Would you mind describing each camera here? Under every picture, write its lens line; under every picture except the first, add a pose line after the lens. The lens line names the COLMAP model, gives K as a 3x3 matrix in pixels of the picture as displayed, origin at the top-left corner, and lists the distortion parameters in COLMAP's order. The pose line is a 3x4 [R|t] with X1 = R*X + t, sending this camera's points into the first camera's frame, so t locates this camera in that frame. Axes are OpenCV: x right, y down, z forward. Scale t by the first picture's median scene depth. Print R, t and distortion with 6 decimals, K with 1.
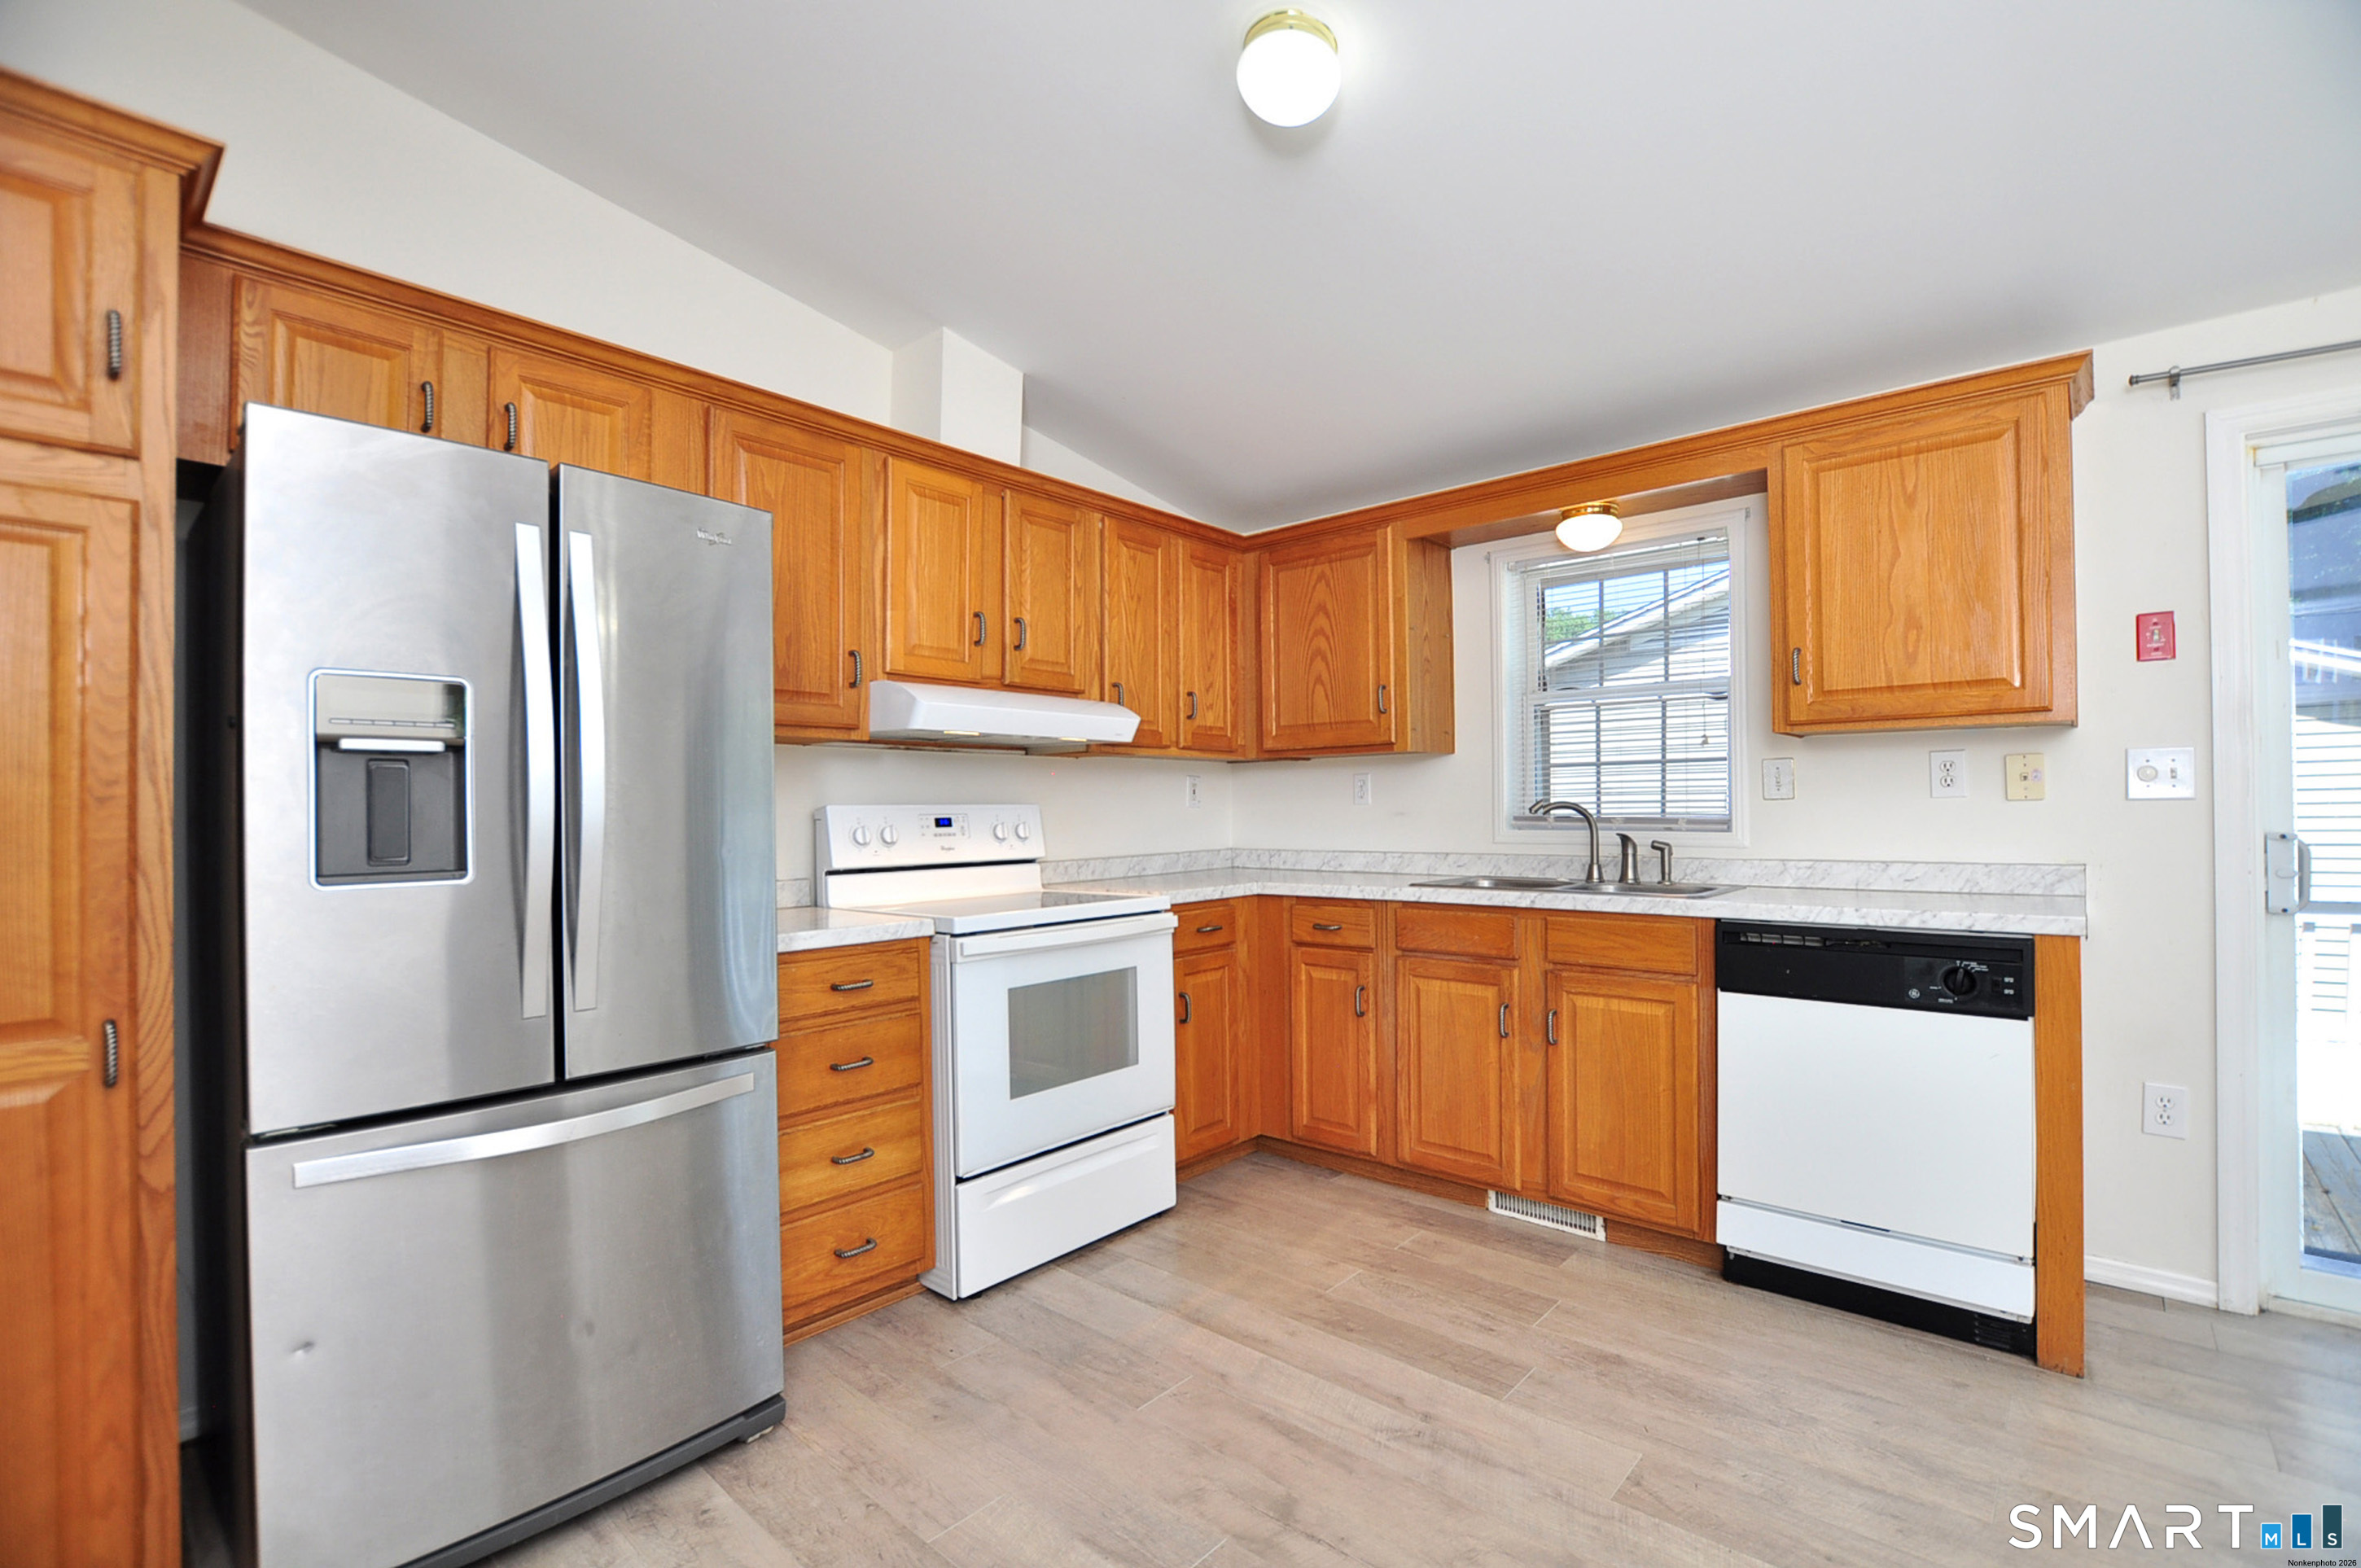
lens RADIAL K [[1045.4, 0, 1195.1], [0, 1045.4, 795.2], [0, 0, 1]] dist [-0.025644, 0.000998]
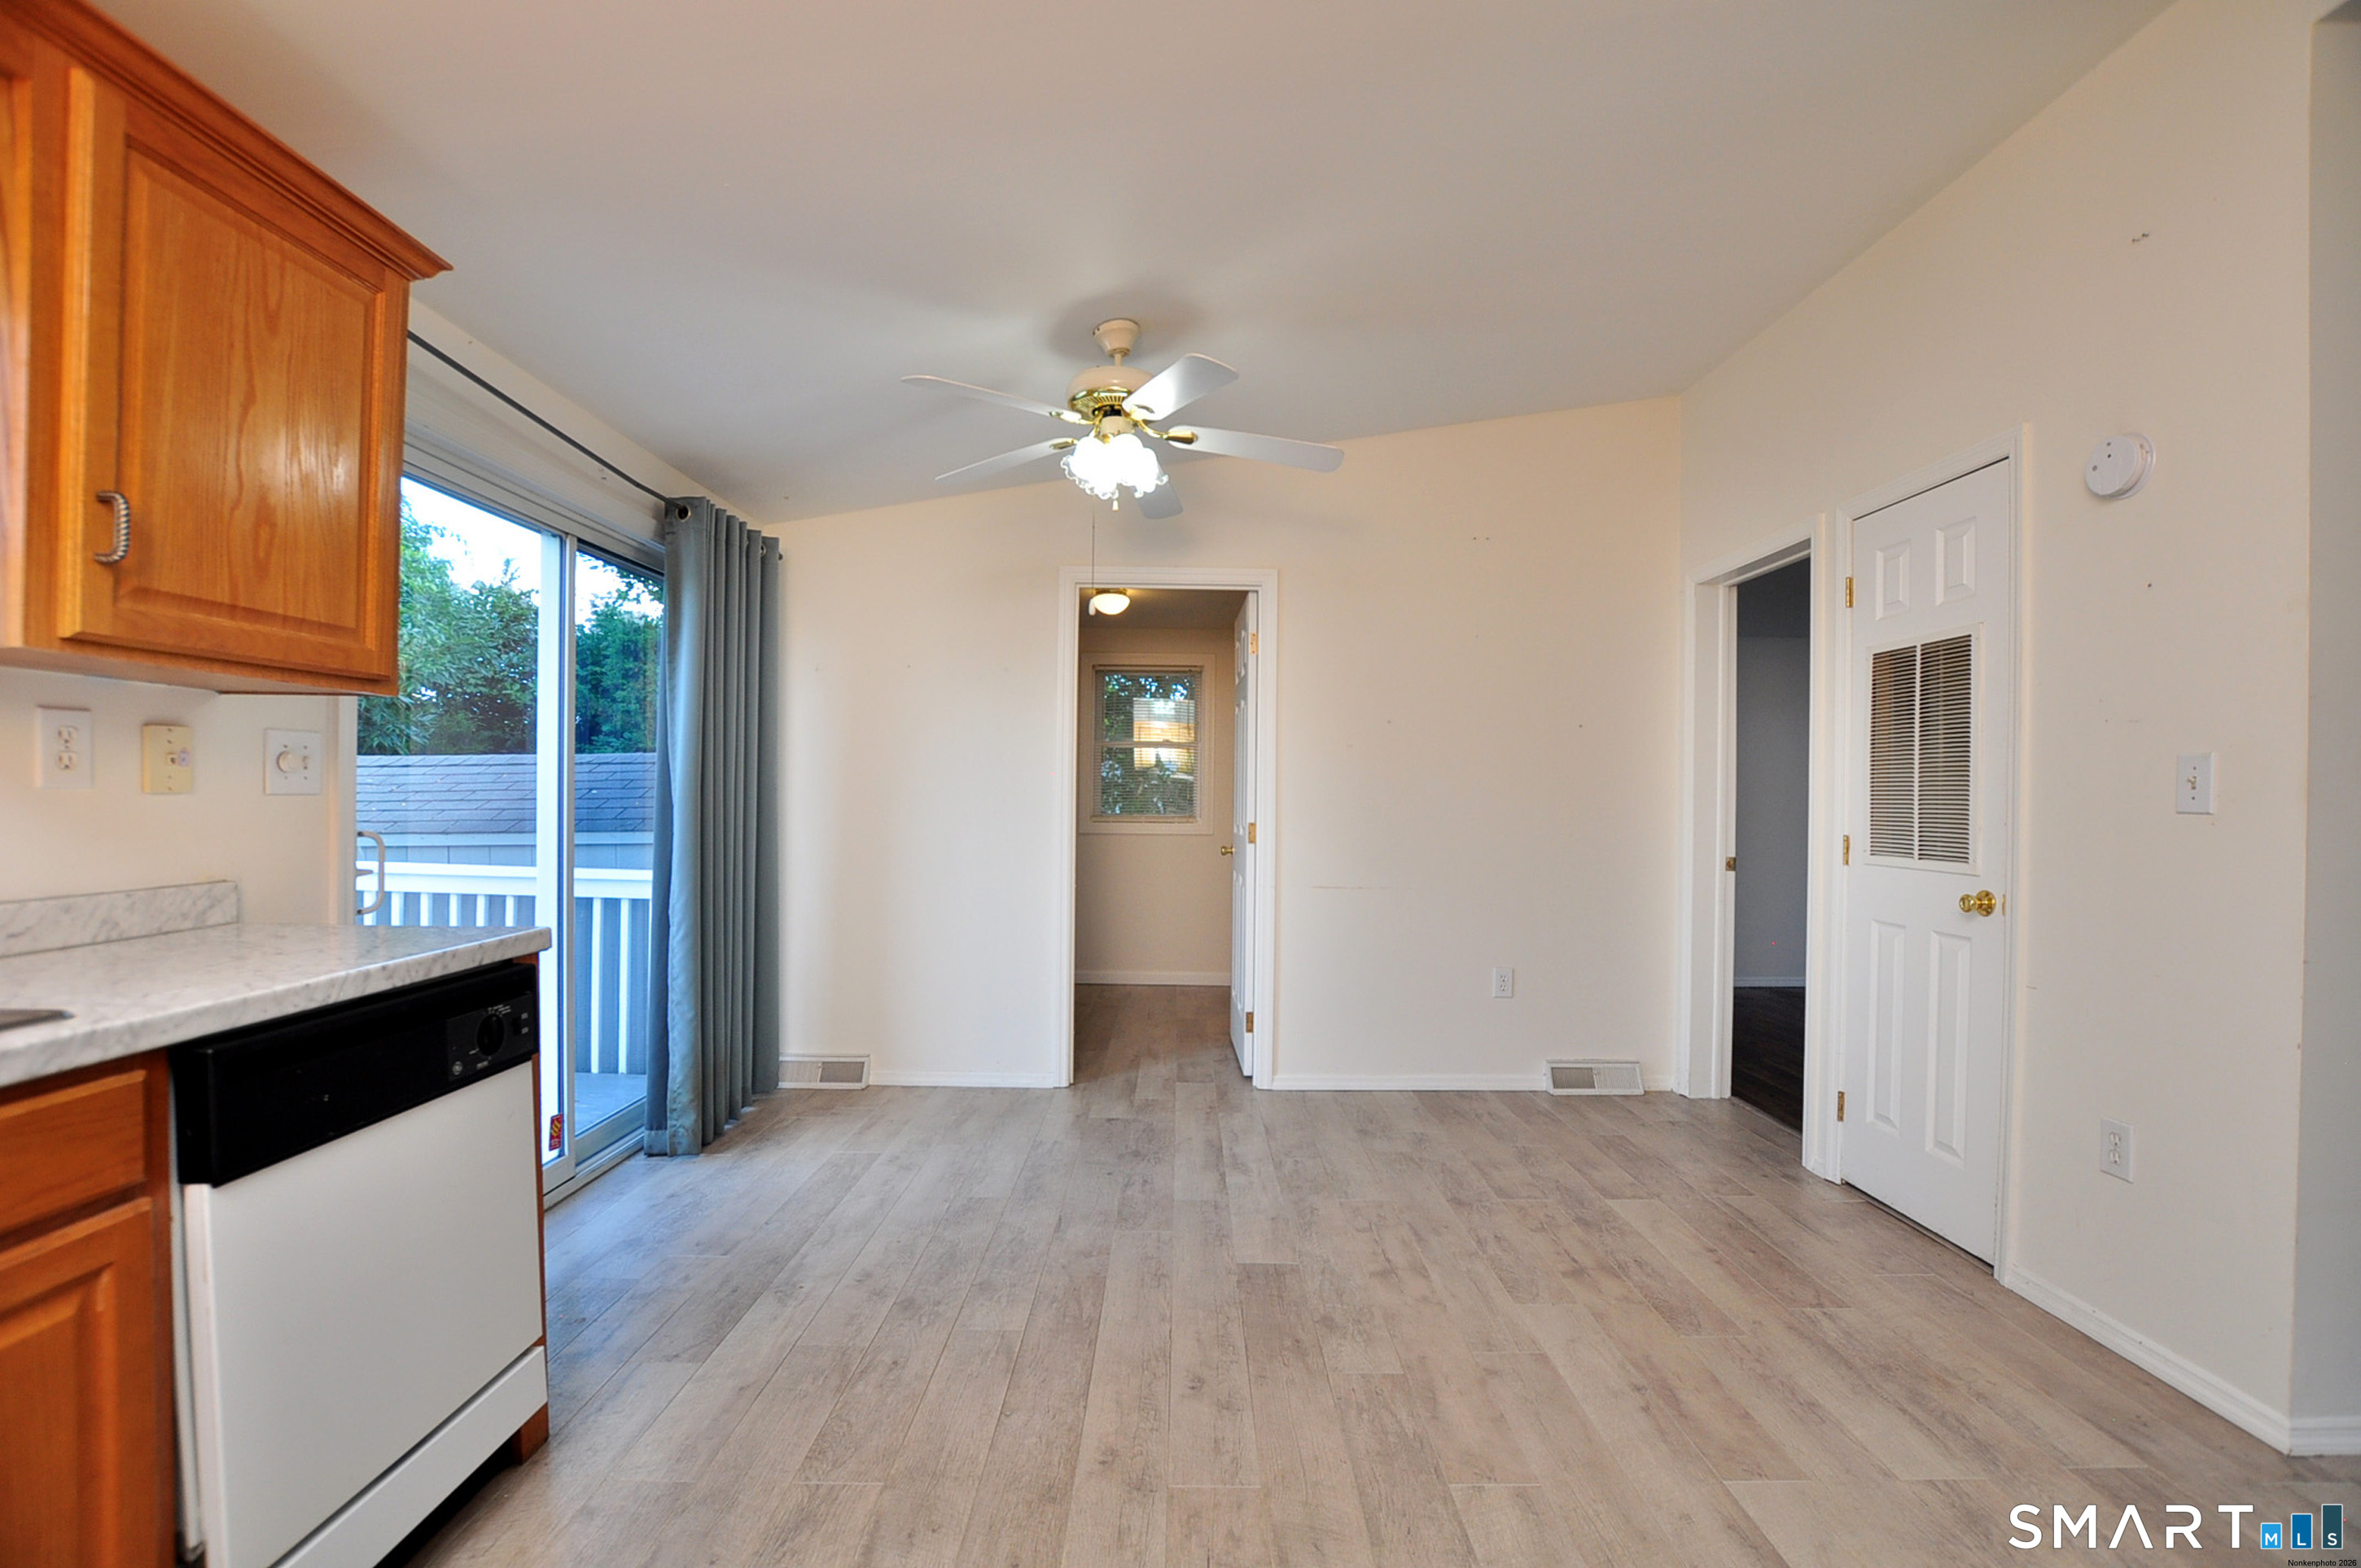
lens RADIAL K [[1022.0, 0, 1188.3], [0, 1022.0, 800.6], [0, 0, 1]] dist [-0.027902, -0.000153]
pose [[-0.662251, -0.003447, 0.749274, -0.121111], [-0.013382, 0.999884, -0.007228, 0.005285], [-0.749162, -0.014814, -0.662221, 0.861861]]
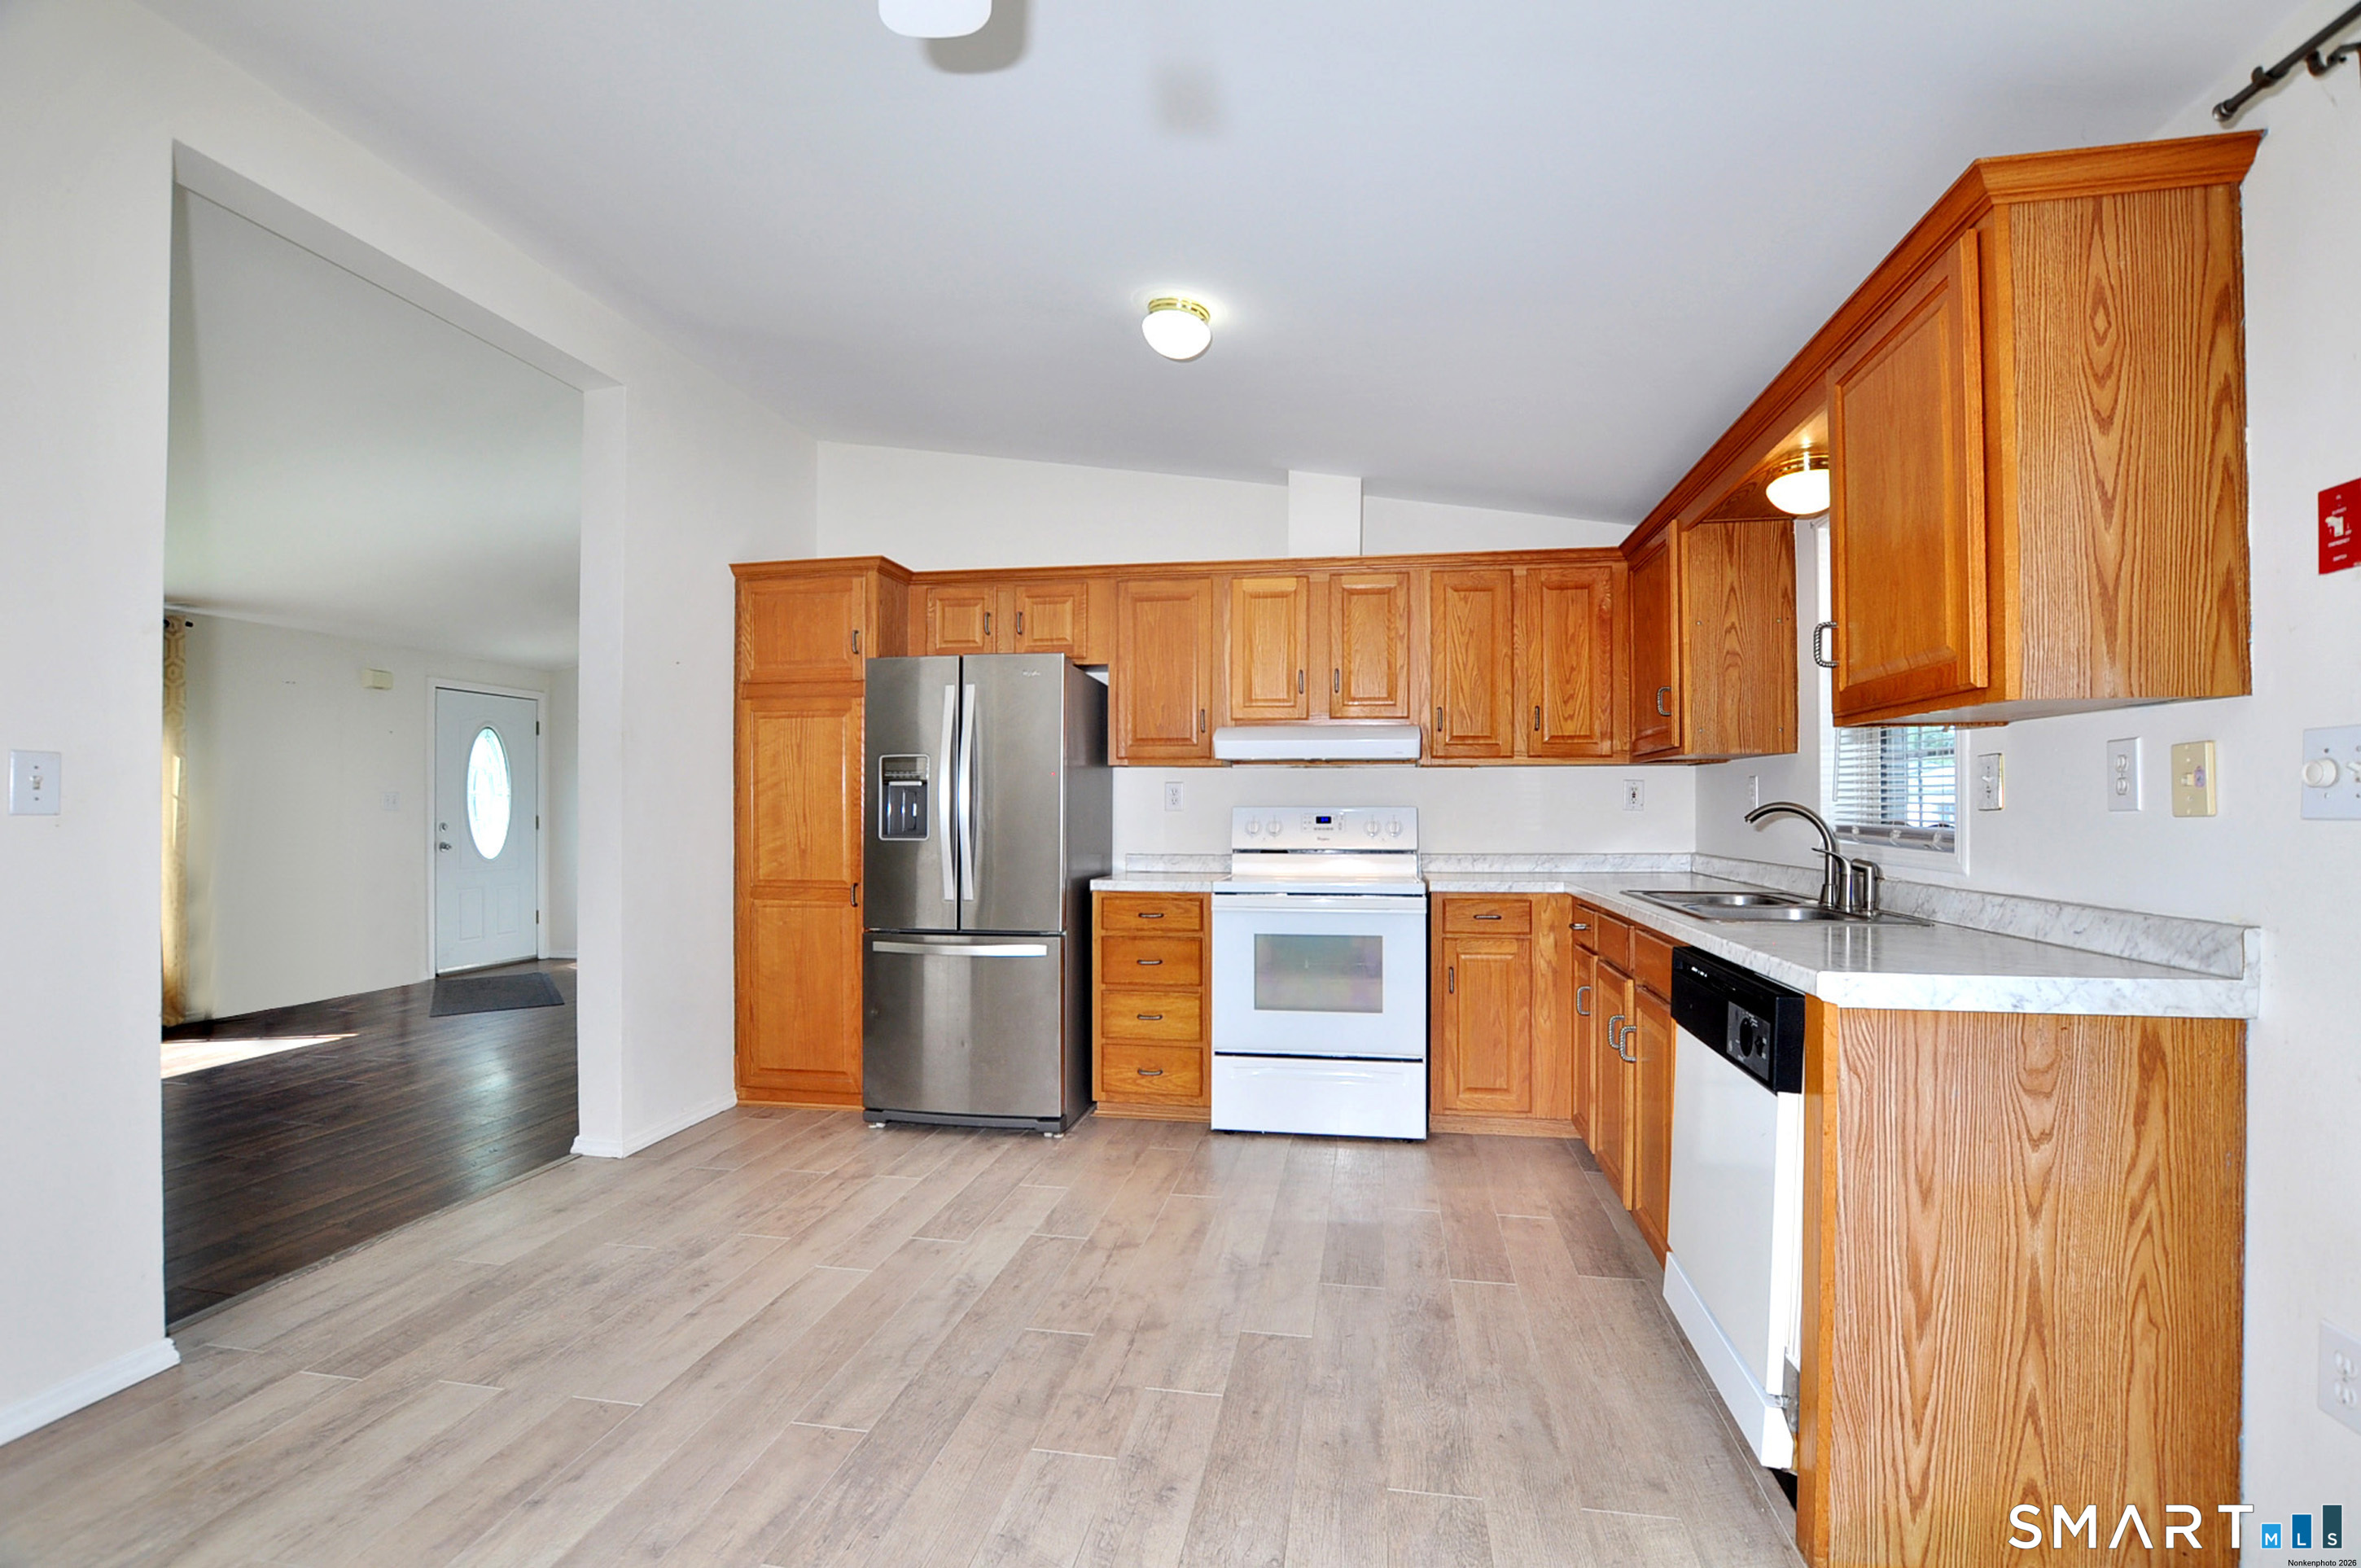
lens RADIAL K [[1045.4, 0, 1195.1], [0, 1045.4, 795.2], [0, 0, 1]] dist [-0.025644, 0.000998]
pose [[0.518877, -0.000939, -0.854848, 0.948251], [0.004947, 0.999986, 0.001904, -0.011221], [0.854835, -0.005217, 0.518874, 0.154415]]
